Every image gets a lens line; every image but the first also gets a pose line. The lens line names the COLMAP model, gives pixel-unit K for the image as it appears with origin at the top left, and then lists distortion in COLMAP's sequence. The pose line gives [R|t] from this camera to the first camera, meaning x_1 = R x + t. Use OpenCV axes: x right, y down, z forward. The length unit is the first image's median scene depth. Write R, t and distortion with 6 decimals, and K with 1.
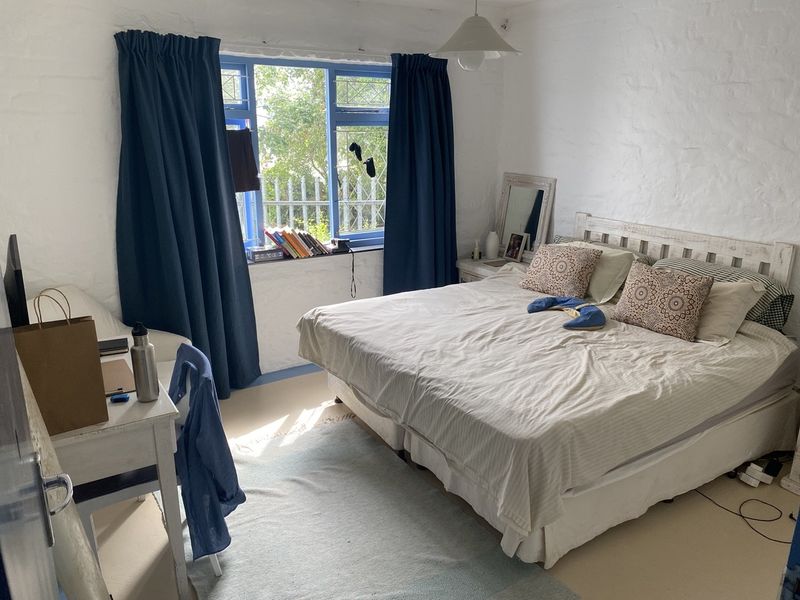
lens RADIAL K [[616.8, 0, 401.6], [0, 616.8, 300.9], [0, 0, 1]] dist [0.033625, -0.027763]
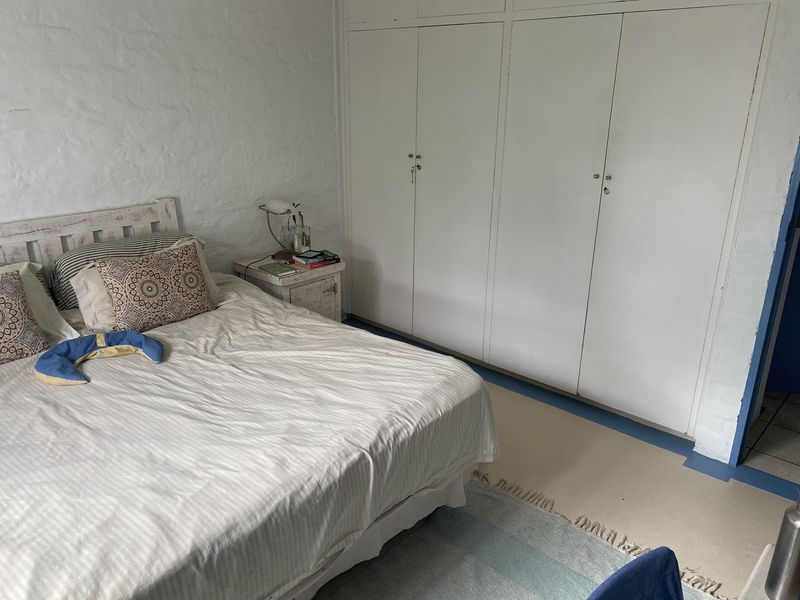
lens RADIAL K [[616.8, 0, 400.6], [0, 616.8, 298.7], [0, 0, 1]] dist [0.033625, -0.027763]
pose [[-0.260764, -0.321616, 0.910256, -0.460874], [0.258068, 0.885342, 0.386743, -0.236546], [-0.930271, 0.335756, -0.147866, 0.830134]]
